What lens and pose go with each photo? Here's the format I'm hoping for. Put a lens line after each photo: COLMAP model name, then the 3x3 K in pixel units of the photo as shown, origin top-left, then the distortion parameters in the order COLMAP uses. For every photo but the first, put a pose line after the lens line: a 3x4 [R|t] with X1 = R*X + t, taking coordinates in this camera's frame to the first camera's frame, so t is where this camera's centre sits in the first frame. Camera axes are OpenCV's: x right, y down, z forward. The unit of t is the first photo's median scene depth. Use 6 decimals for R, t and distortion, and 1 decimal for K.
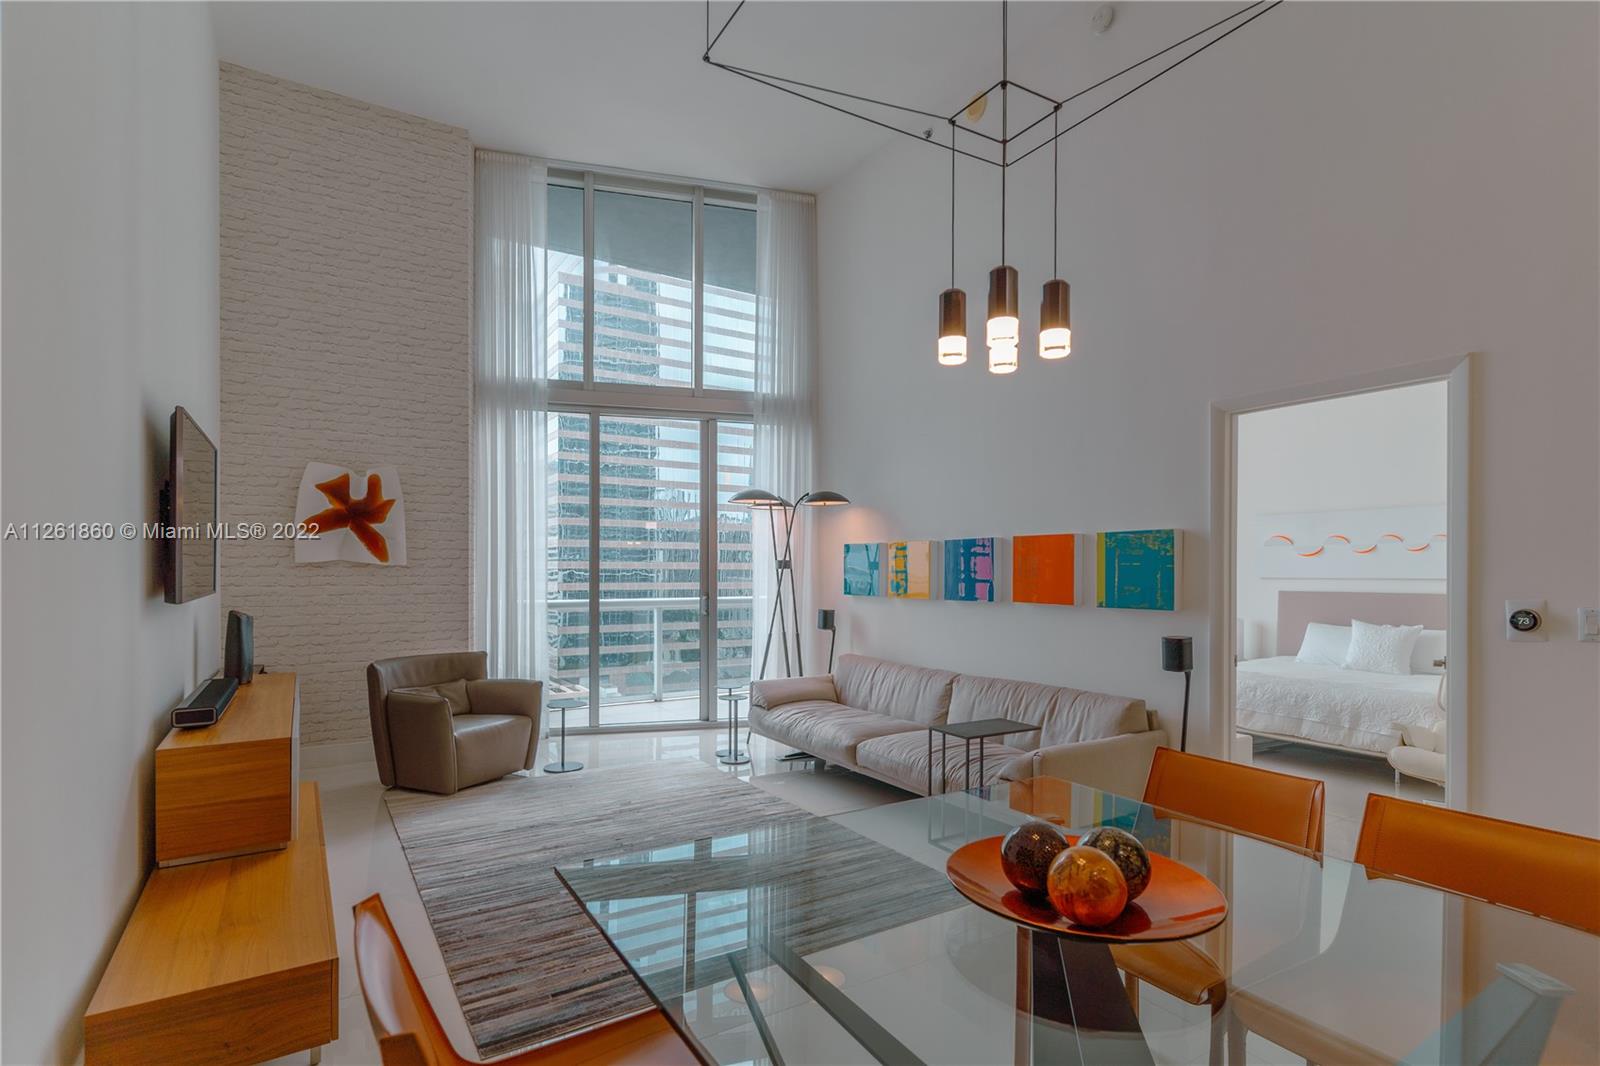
lens RADIAL K [[822.7, 0, 826.3], [0, 822.7, 575.3], [0, 0, 1]] dist [0.000644, 0.001168]
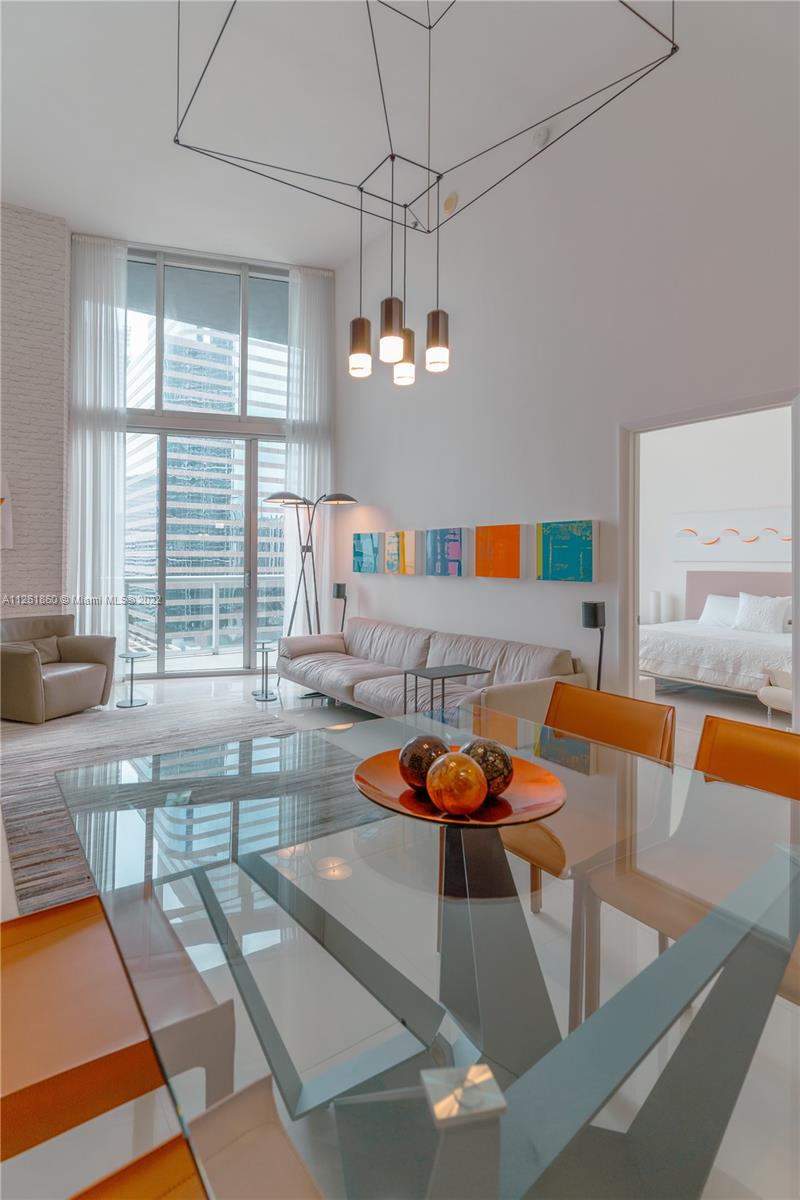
lens RADIAL K [[619.7, 0, 371.1], [0, 619.7, 553.7], [0, 0, 1]] dist [0.002646, -0.000103]
pose [[0.999935, 0.001166, 0.011331, 0.048152], [-0.001000, 0.999893, -0.014615, 0.010344], [-0.011347, 0.014603, 0.999829, 0.011402]]
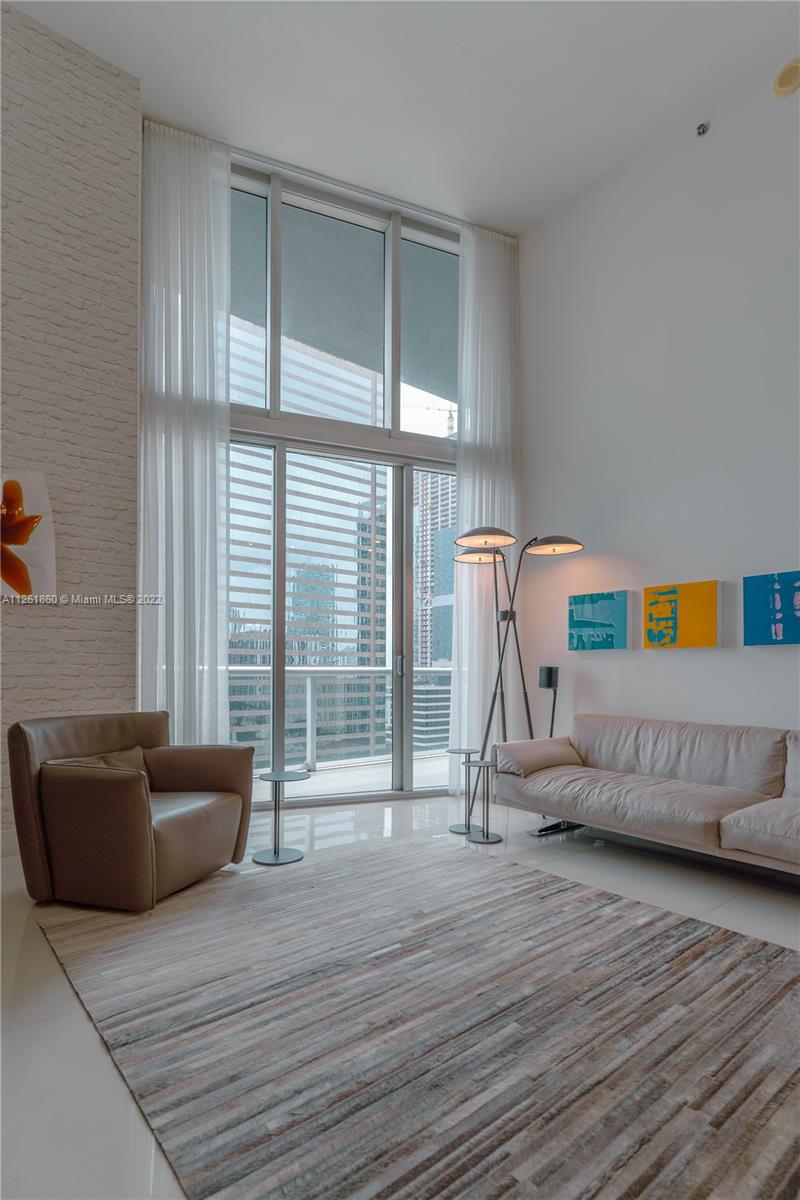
lens RADIAL K [[617.0, 0, 455.0], [0, 617.0, 666.5], [0, 0, 1]] dist [0.000644, 0.001168]
pose [[0.987466, 0.005779, 0.157728, -0.254137], [-0.003910, 0.999918, -0.012155, 0.059957], [-0.157786, 0.011386, 0.987408, 0.400768]]
